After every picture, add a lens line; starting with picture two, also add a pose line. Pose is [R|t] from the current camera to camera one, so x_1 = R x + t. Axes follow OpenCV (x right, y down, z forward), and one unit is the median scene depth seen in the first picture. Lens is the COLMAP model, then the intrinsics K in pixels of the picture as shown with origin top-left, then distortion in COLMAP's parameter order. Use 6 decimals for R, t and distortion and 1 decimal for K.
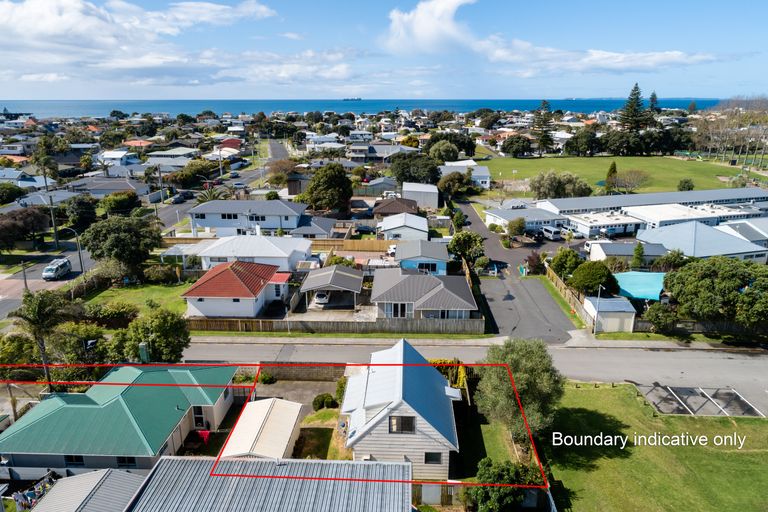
lens RADIAL K [[528.8, 0, 386.2], [0, 528.8, 259.2], [0, 0, 1]] dist [0.001949, 0.001400]
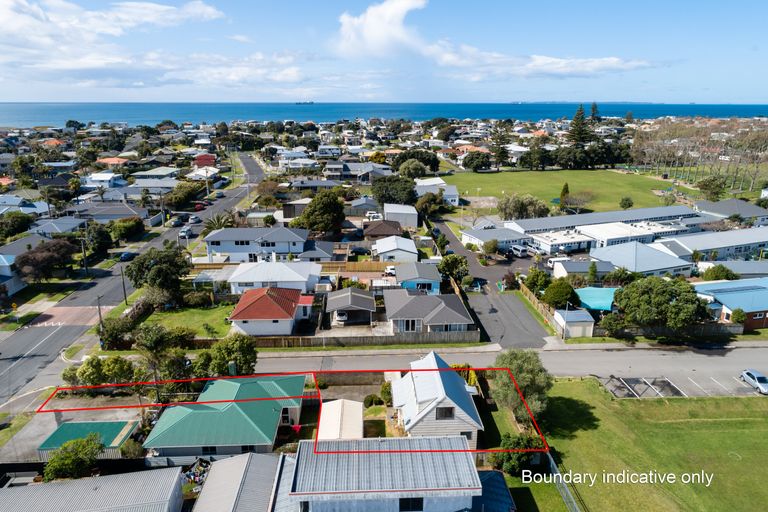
lens RADIAL K [[521.9, 0, 385.5], [0, 521.9, 266.0], [0, 0, 1]] dist [0.000077, 0.002580]
pose [[0.996154, -0.024246, 0.084197, -0.106519], [0.023349, 0.999660, 0.011617, -0.046592], [-0.084450, -0.009607, 0.996381, -0.172122]]
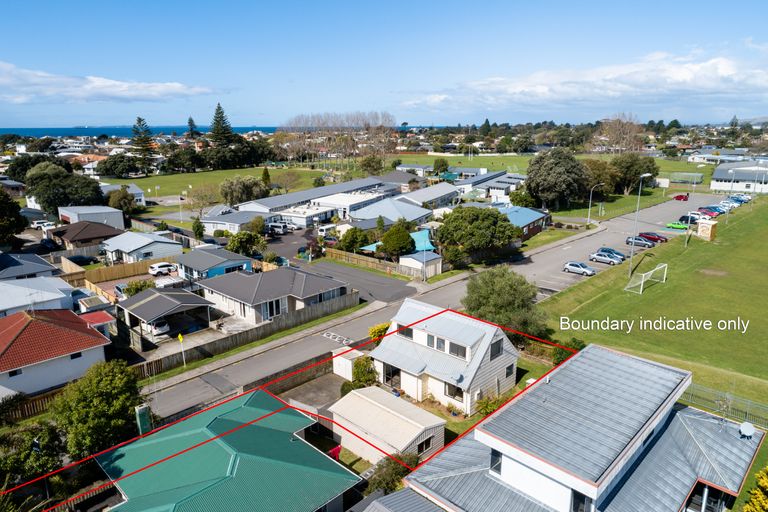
lens RADIAL K [[517.6, 0, 385.8], [0, 517.6, 252.7], [0, 0, 1]] dist [0.002273, 0.003511]
pose [[0.663303, -0.181746, 0.725946, -0.399583], [0.221753, 0.974228, 0.041287, 0.005054], [-0.714741, 0.133595, 0.686511, 0.167860]]
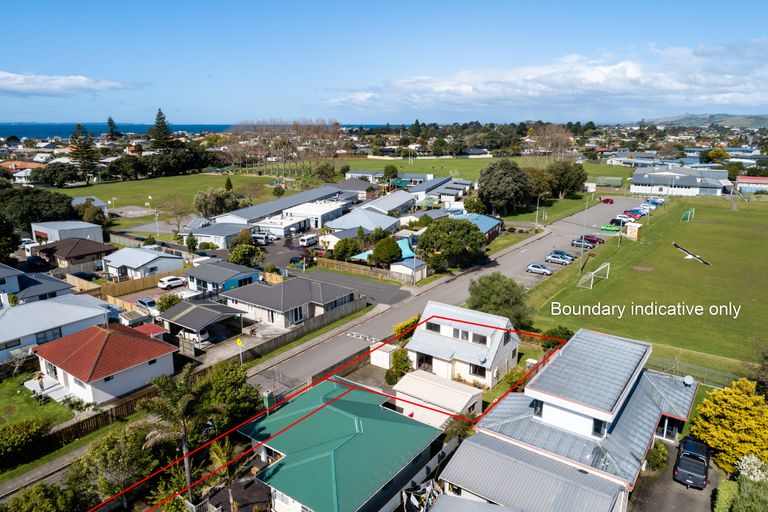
lens RADIAL K [[521.9, 0, 385.5], [0, 521.9, 266.0], [0, 0, 1]] dist [0.000077, 0.002580]
pose [[0.554738, -0.220301, 0.802330, -0.577052], [0.242449, 0.965262, 0.097407, -0.047958], [-0.795917, 0.140489, 0.588879, 0.167670]]
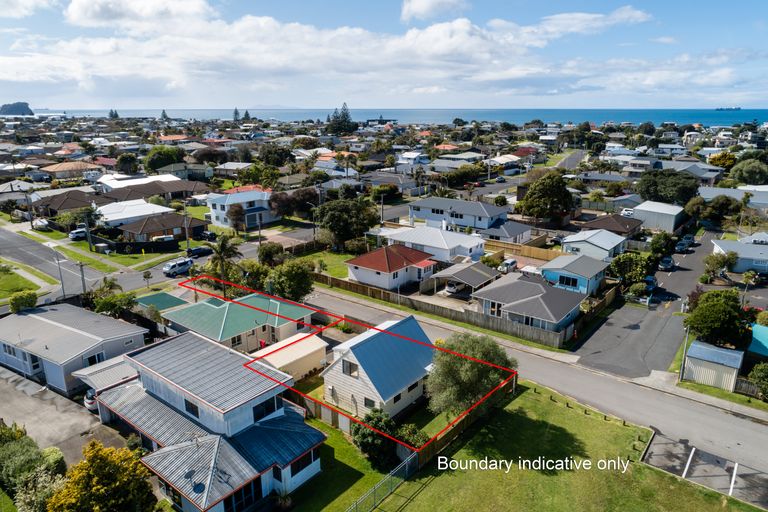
lens RADIAL K [[525.0, 0, 384.0], [0, 525.0, 256.0], [0, 0, 1]] dist [-0.000866, 0.002167]
pose [[0.808205, 0.161390, -0.566354, 0.342100], [-0.172335, 0.984431, 0.034599, -0.005581], [0.563120, 0.069639, 0.823435, -0.007069]]
